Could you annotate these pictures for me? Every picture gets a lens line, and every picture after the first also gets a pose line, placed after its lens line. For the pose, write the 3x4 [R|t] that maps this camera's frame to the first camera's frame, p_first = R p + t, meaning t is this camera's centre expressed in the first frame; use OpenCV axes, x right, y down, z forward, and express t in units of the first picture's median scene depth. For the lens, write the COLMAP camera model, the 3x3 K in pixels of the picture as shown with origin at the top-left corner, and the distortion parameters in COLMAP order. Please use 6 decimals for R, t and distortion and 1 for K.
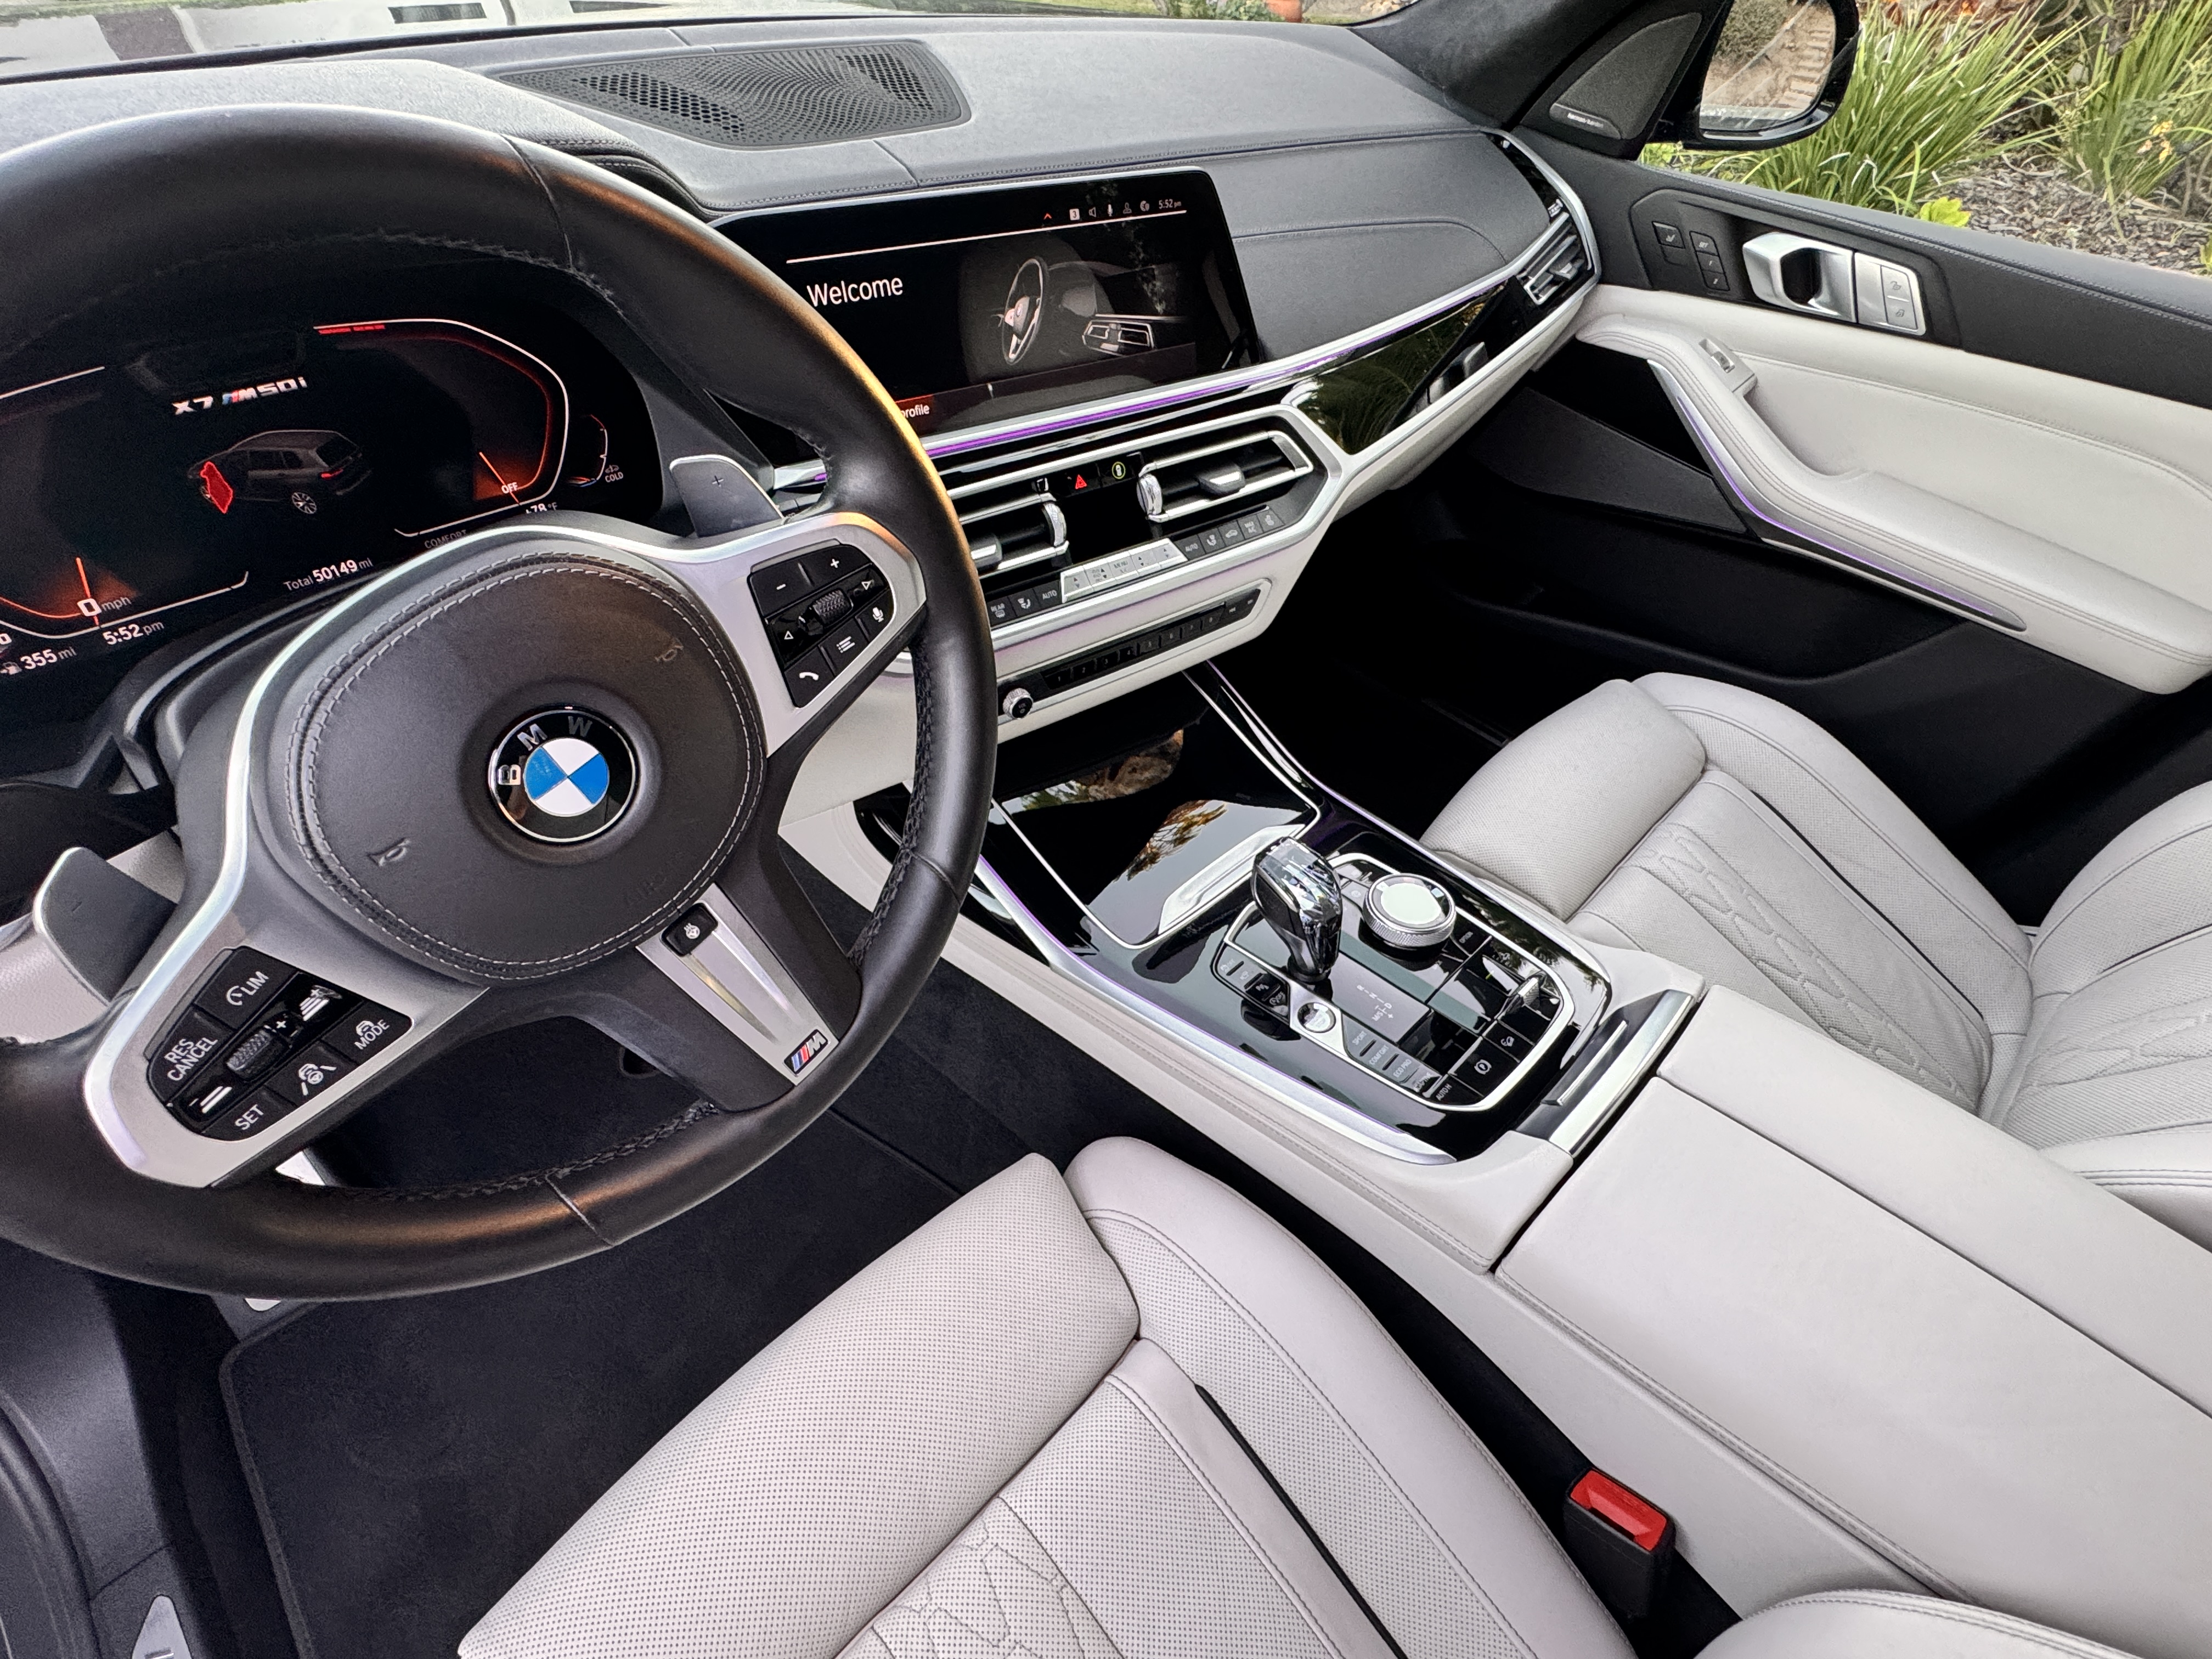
lens RADIAL K [[1063.2, 0, 1106.0], [0, 1063.2, 829.5], [0, 0, 1]] dist [-0.002575, -0.001742]
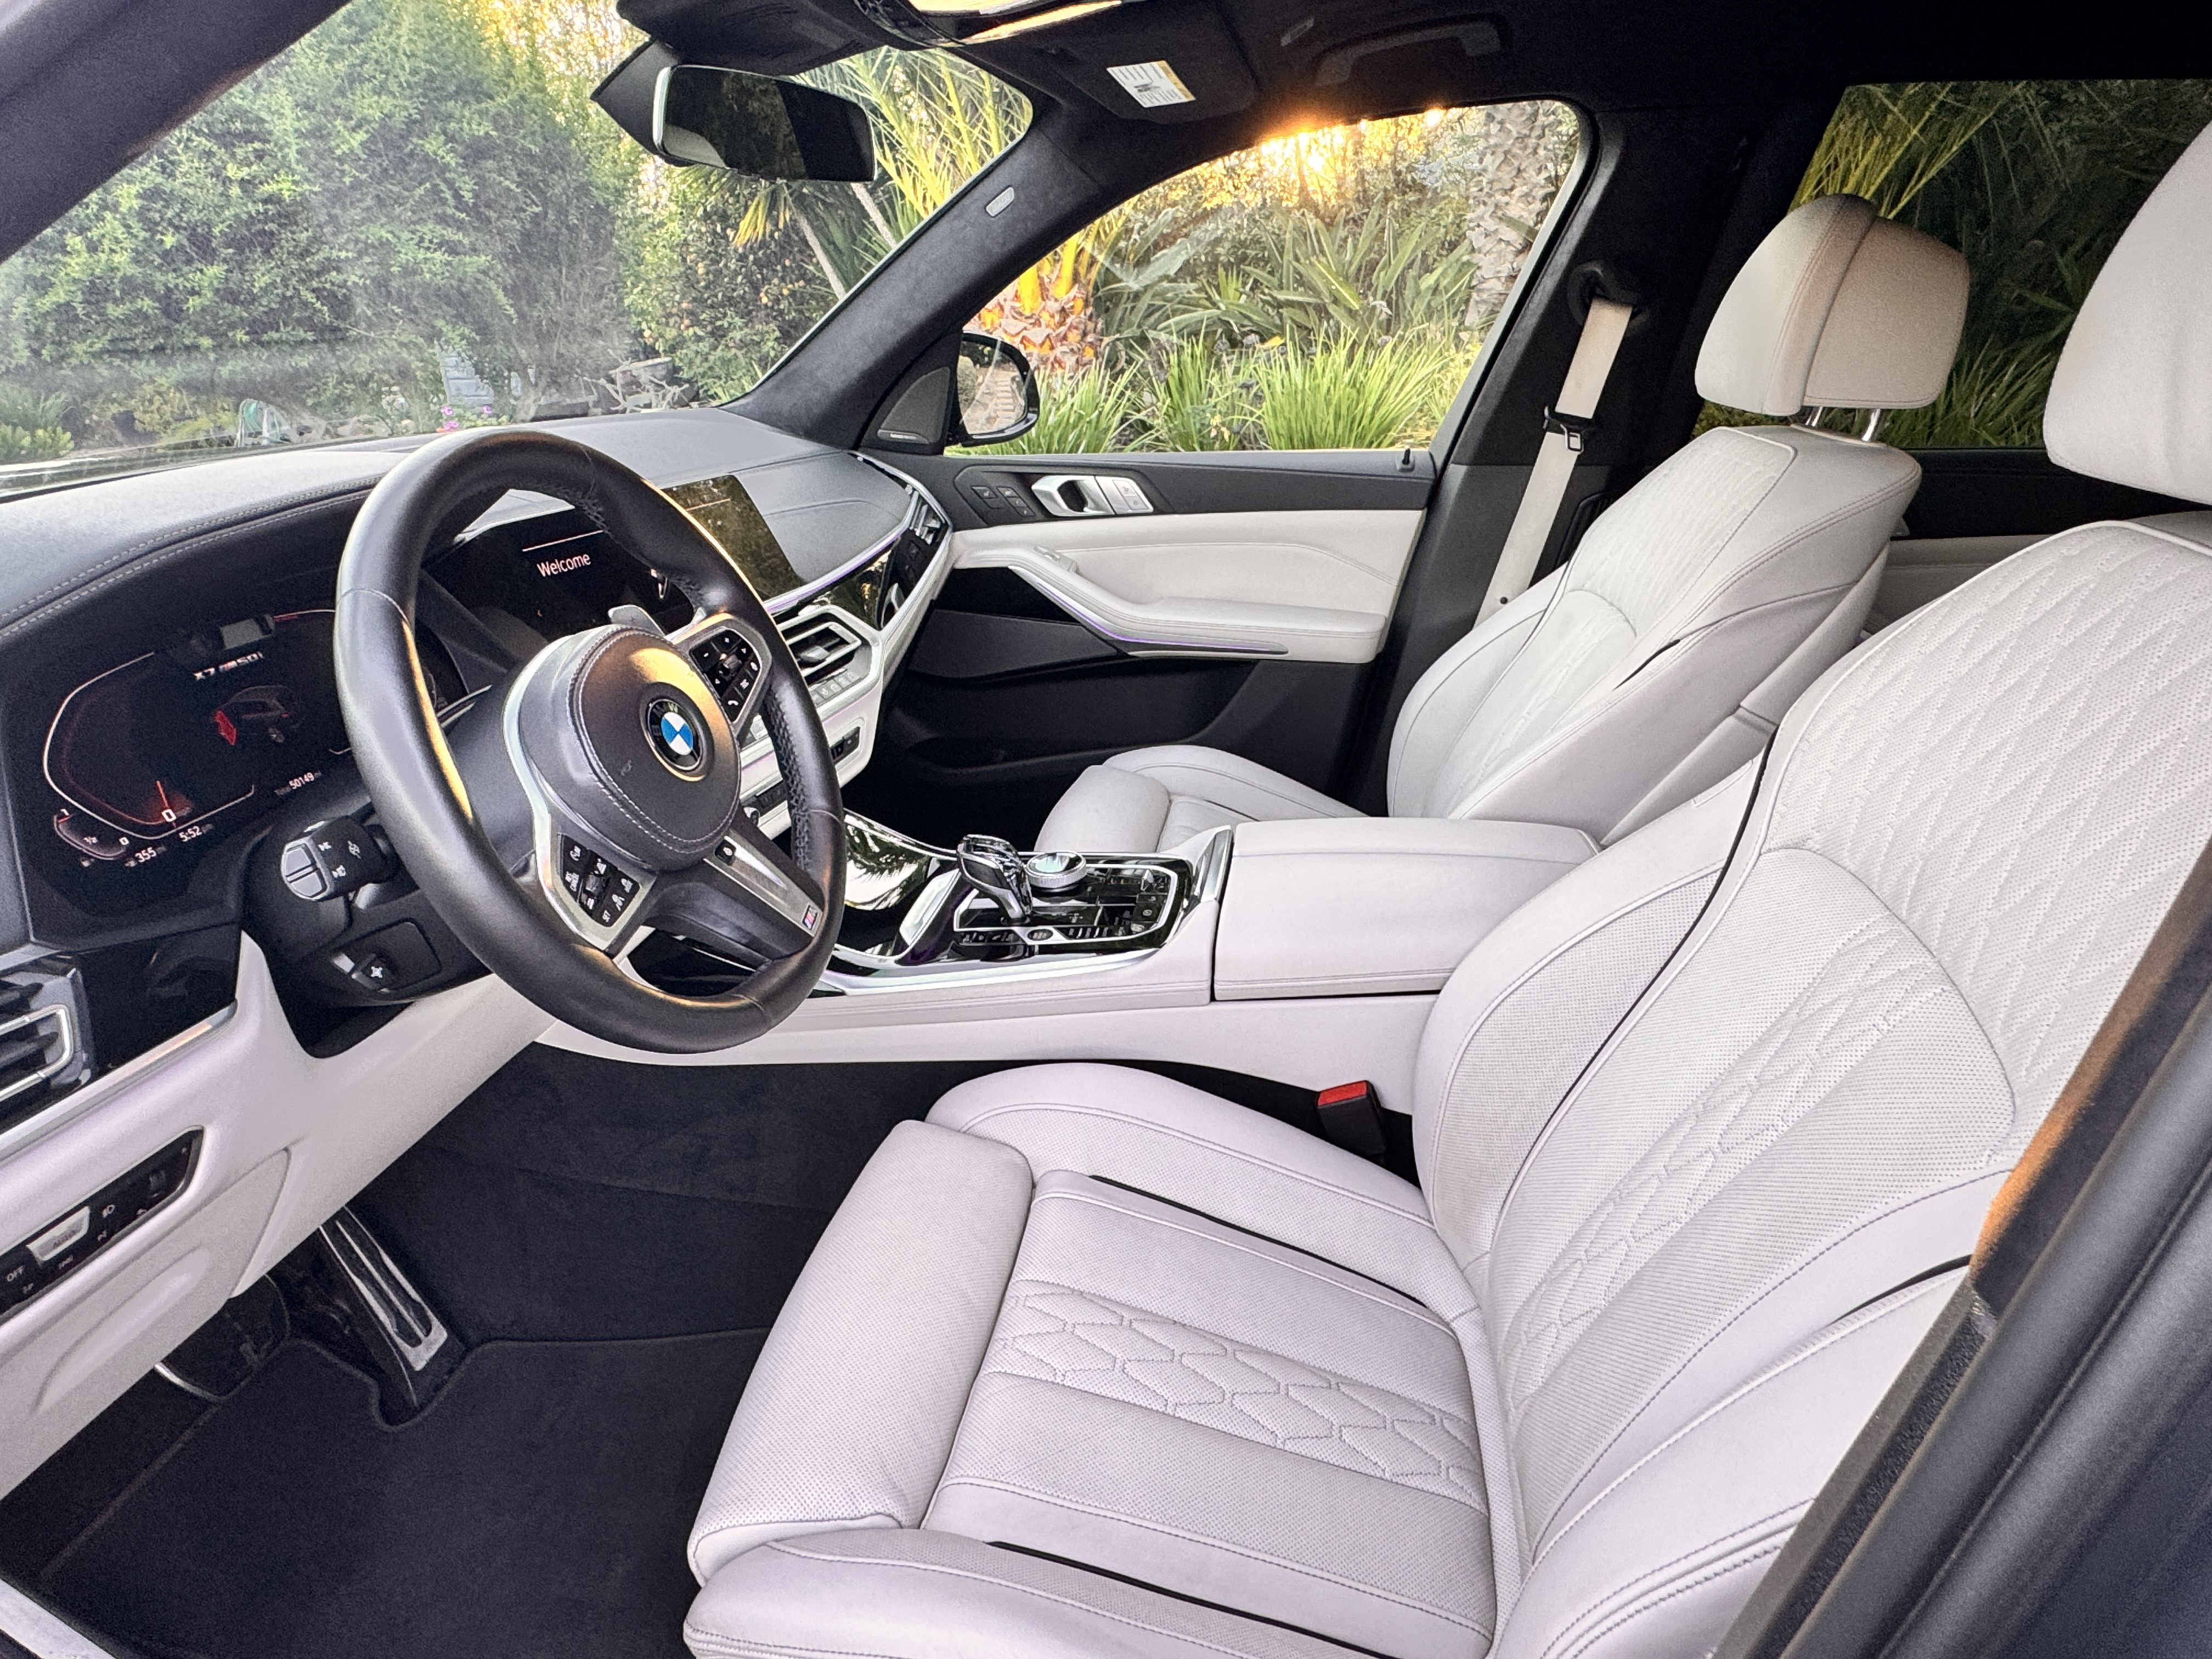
lens RADIAL K [[1254.6, 0, 1112.8], [0, 1254.6, 851.1], [0, 0, 1]] dist [-0.006061, -0.002473]
pose [[0.806764, -0.302794, 0.507393, -0.480858], [0.451926, 0.869407, -0.199738, 0.402216], [-0.380651, 0.390445, 0.838246, -0.445498]]
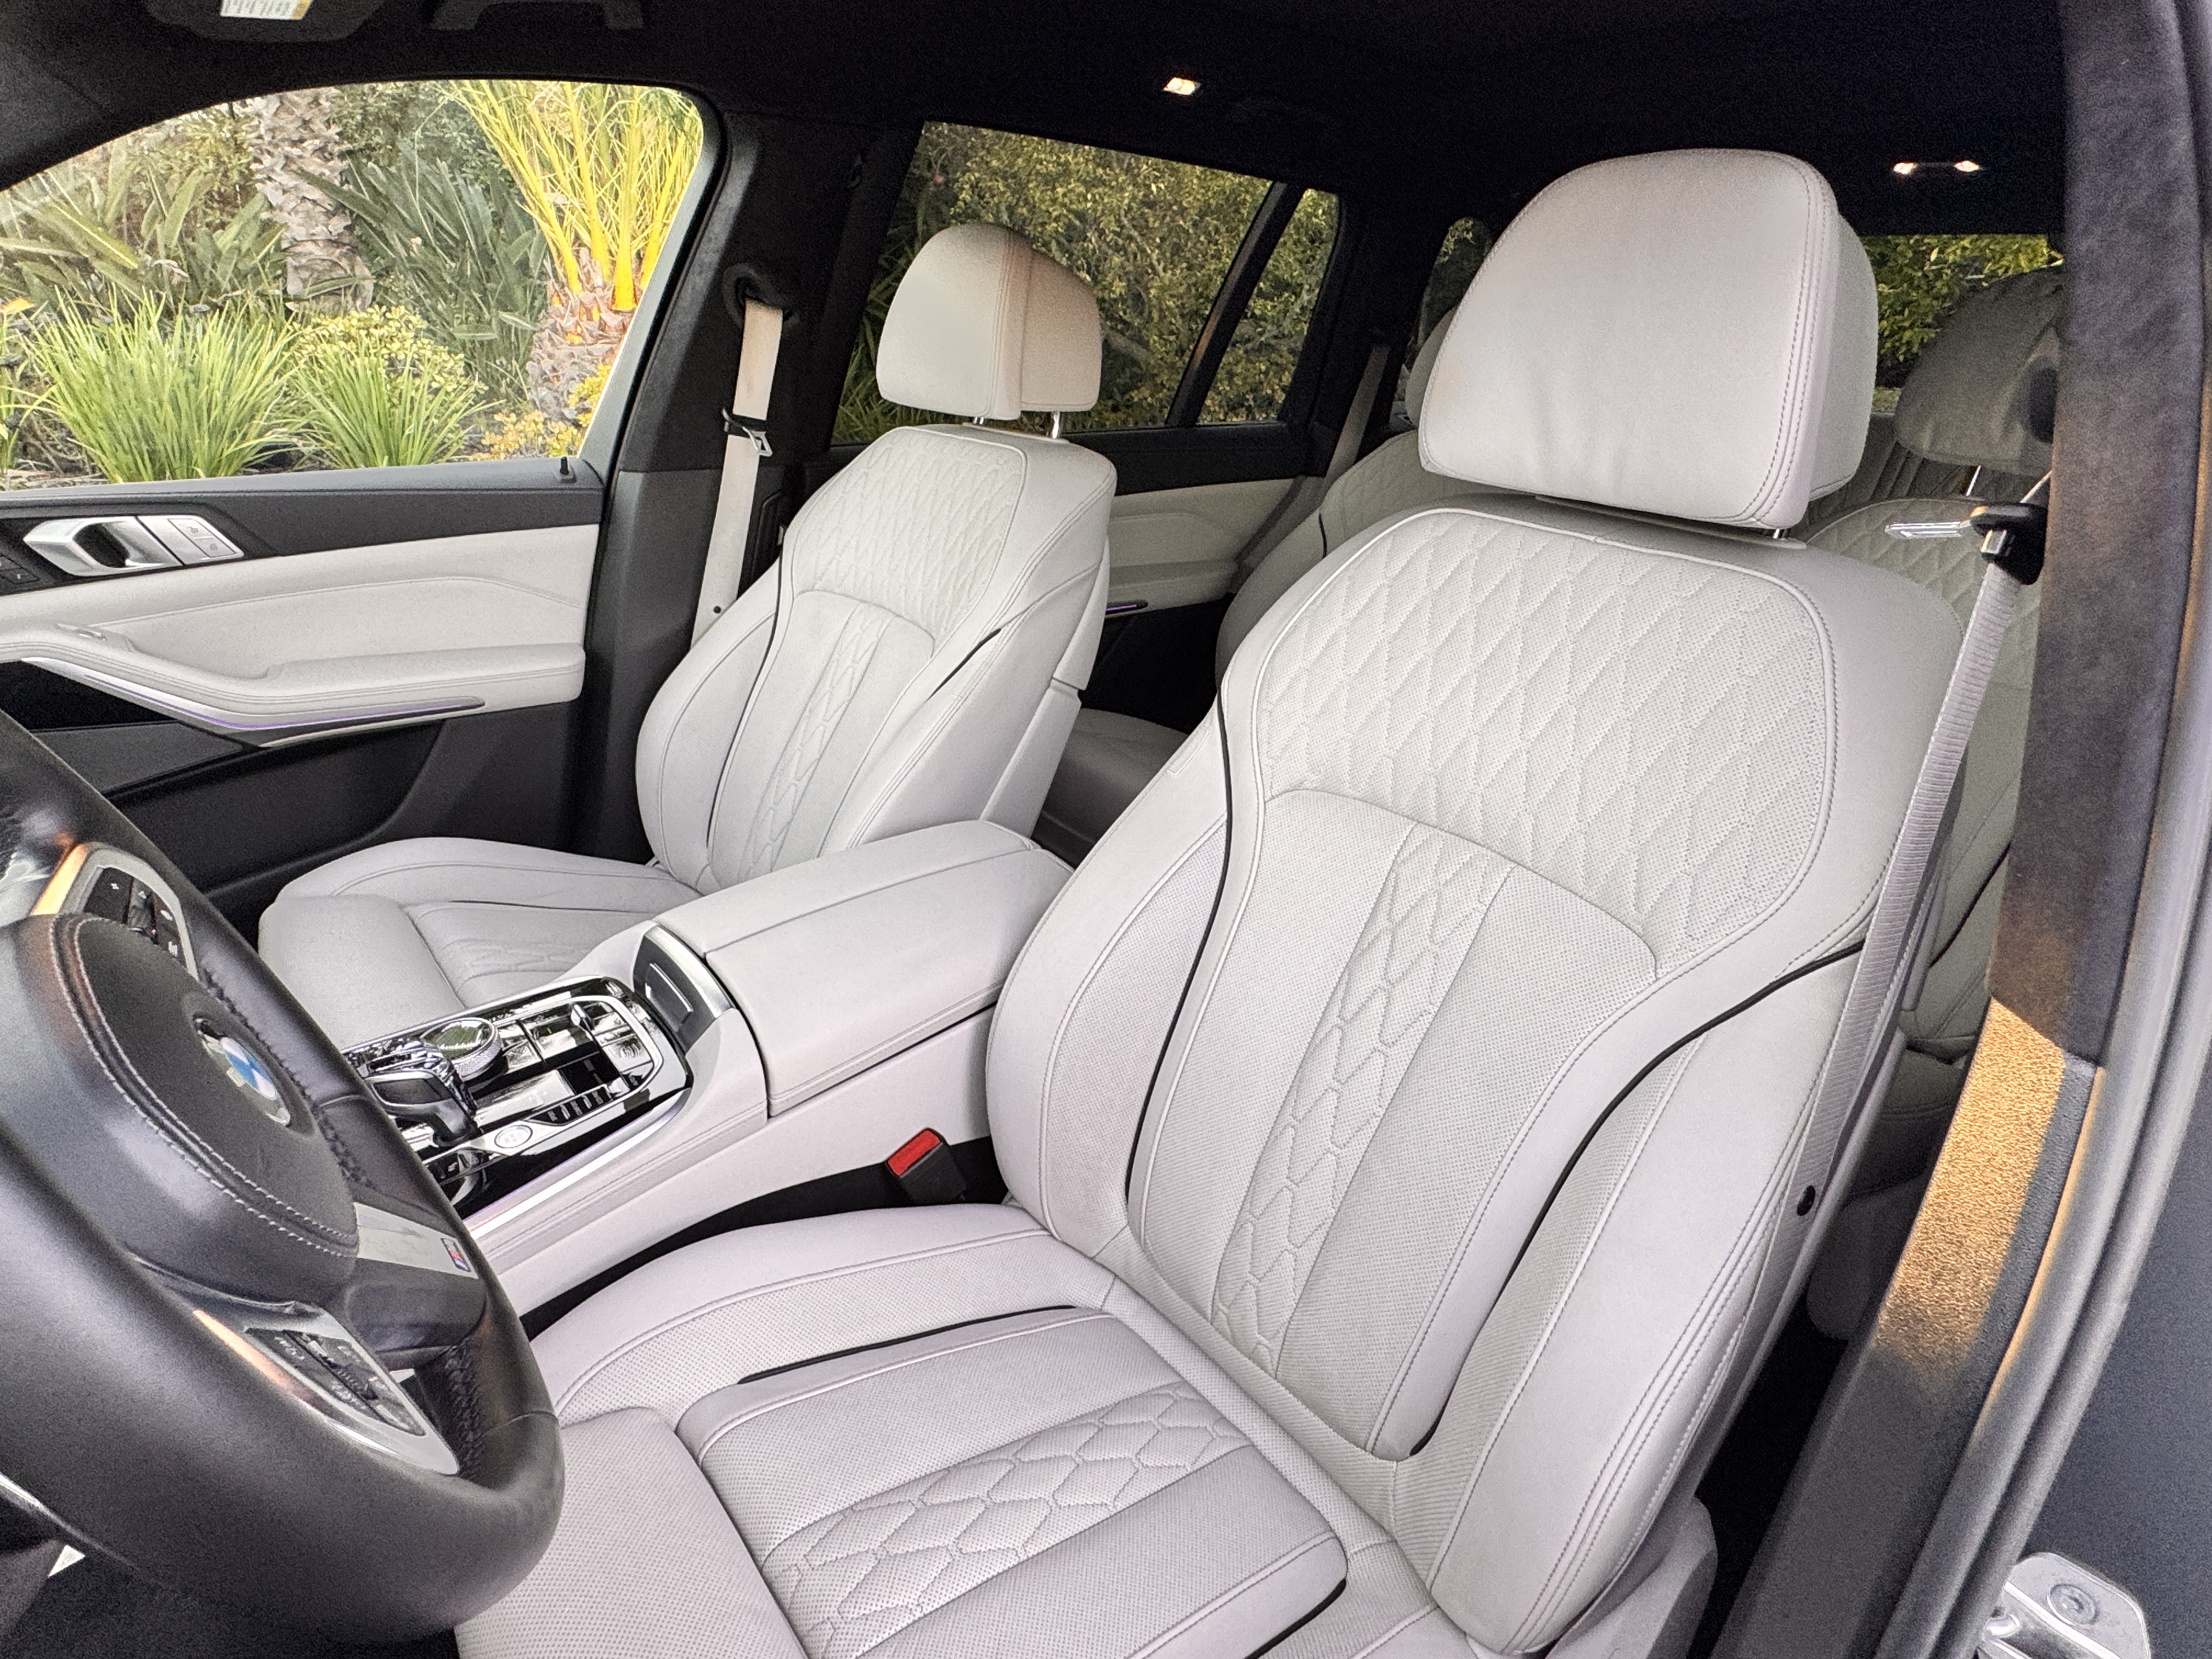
lens RADIAL K [[1233.7, 0, 1106.0], [0, 1233.7, 829.5], [0, 0, 1]] dist [-0.003825, 0.001910]
pose [[0.089918, -0.449467, 0.888760, -0.634052], [0.659433, 0.695616, 0.285073, -0.003271], [-0.746367, 0.560444, 0.358941, -0.072908]]
